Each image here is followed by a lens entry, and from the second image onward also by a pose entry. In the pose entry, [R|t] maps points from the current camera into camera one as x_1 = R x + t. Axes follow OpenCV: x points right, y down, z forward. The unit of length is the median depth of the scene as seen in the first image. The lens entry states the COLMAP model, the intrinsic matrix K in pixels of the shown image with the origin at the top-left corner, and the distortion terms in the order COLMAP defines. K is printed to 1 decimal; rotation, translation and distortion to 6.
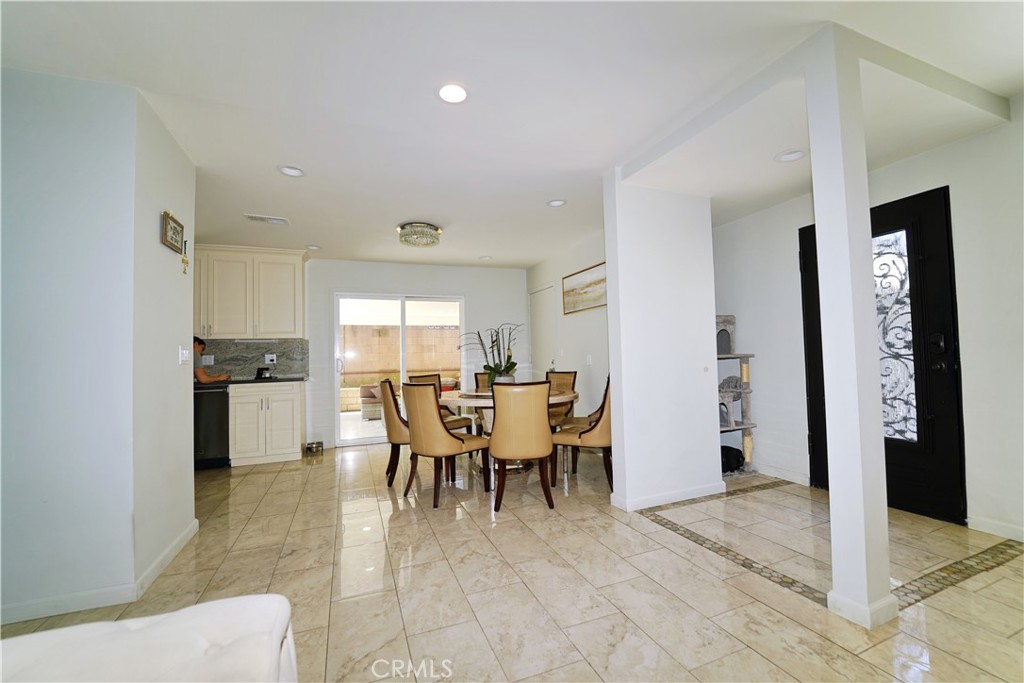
lens RADIAL K [[421.6, 0, 515.7], [0, 421.6, 343.6], [0, 0, 1]] dist [-0.024456, 0.001163]
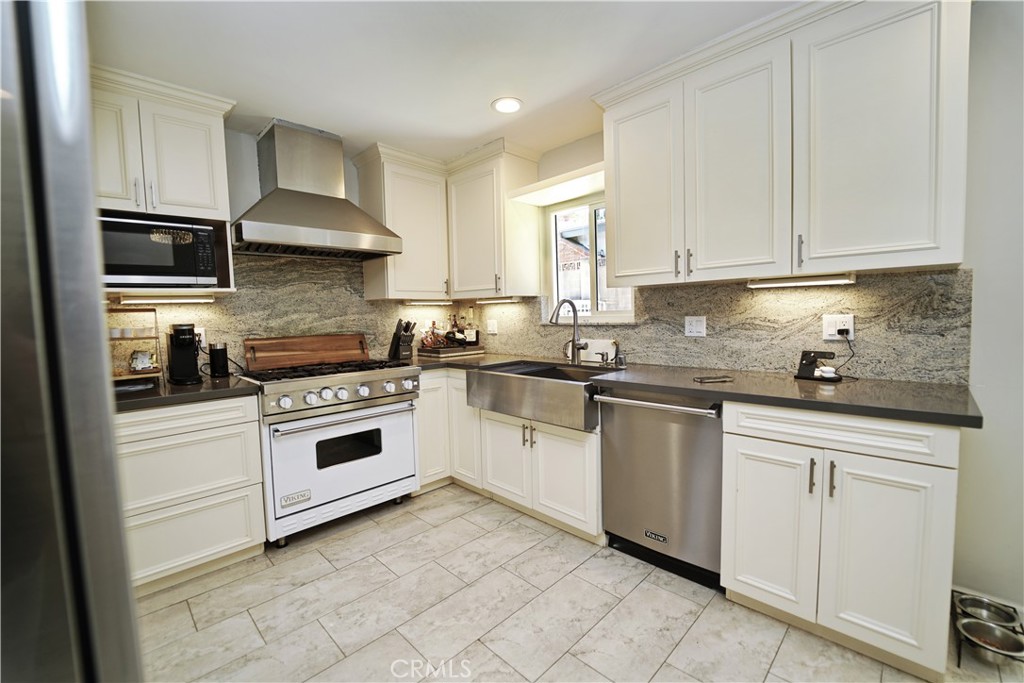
lens RADIAL K [[421.6, 0, 515.8], [0, 421.6, 339.8], [0, 0, 1]] dist [-0.024456, 0.001163]
pose [[0.407278, 0.074951, -0.910224, -0.510648], [0.051953, 0.993112, 0.105023, -0.008157], [0.911825, -0.090062, 0.400579, 0.821951]]
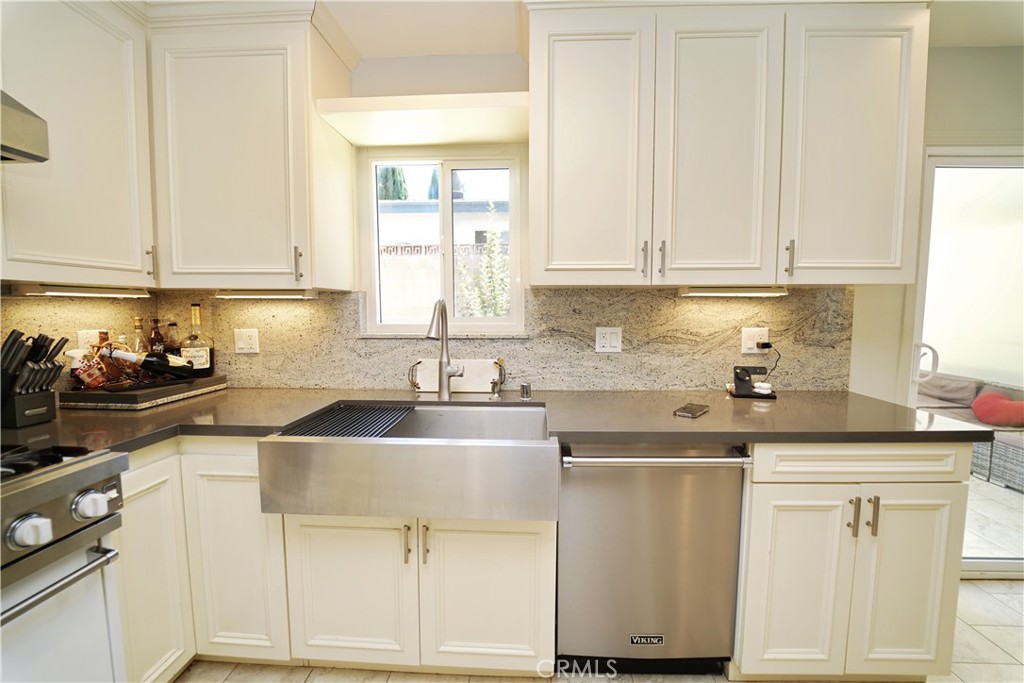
lens RADIAL K [[421.6, 0, 517.3], [0, 421.6, 341.2], [0, 0, 1]] dist [-0.024456, 0.001163]
pose [[0.913964, 0.059166, -0.401459, -0.879370], [-0.008451, 0.991874, 0.126941, -0.009986], [0.405708, -0.112627, 0.907037, 0.815657]]
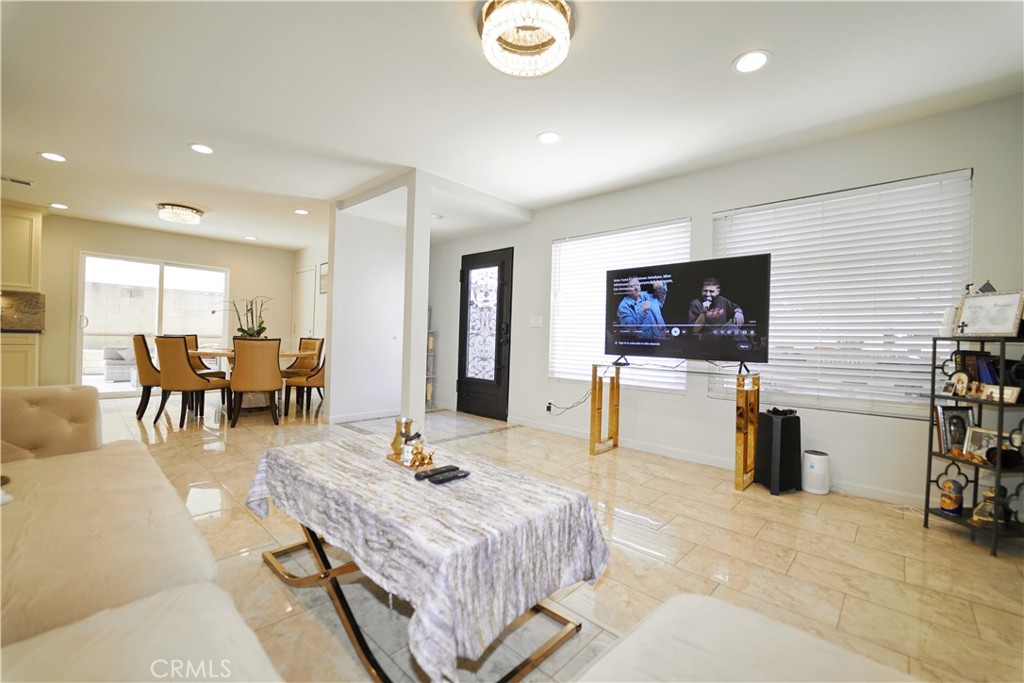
lens RADIAL K [[421.6, 0, 516.0], [0, 421.6, 342.0], [0, 0, 1]] dist [-0.024456, 0.001163]
pose [[0.902114, 0.050396, 0.428545, 0.164848], [-0.067554, 0.997405, 0.024913, 0.006626], [-0.426177, -0.051424, 0.903177, -0.552046]]
